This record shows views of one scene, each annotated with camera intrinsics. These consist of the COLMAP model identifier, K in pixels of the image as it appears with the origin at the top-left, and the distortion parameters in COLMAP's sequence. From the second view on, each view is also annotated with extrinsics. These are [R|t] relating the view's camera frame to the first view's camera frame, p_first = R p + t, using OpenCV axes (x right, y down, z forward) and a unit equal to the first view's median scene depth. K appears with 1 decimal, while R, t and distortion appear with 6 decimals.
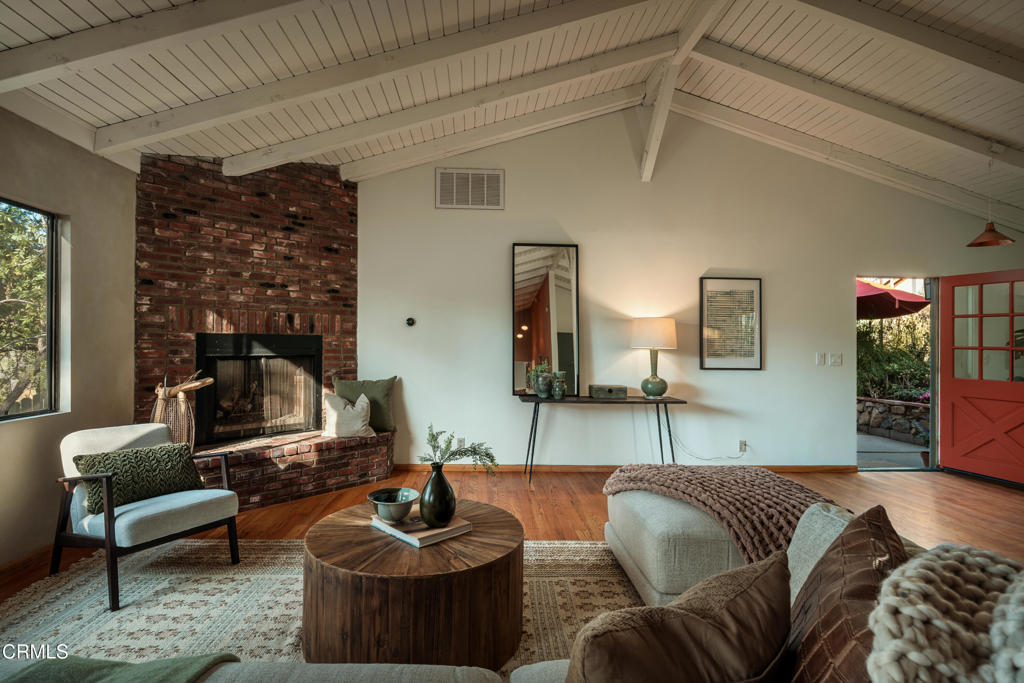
lens RADIAL K [[509.8, 0, 486.8], [0, 509.8, 338.7], [0, 0, 1]] dist [-0.001966, -0.000247]
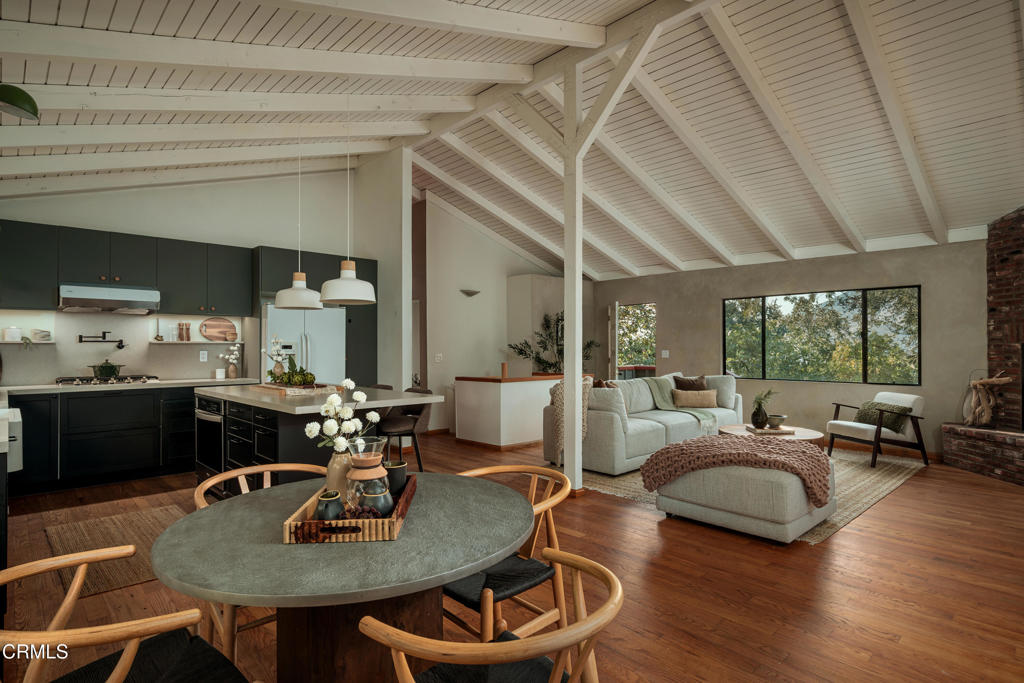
lens RADIAL K [[525.9, 0, 512.0], [0, 525.9, 341.5], [0, 0, 1]] dist [0.000902, 0.000011]
pose [[-0.746502, -0.017313, -0.665158, 1.155884], [0.001982, 0.999599, -0.028242, 0.017515], [0.665380, -0.022401, -0.746169, 1.009152]]
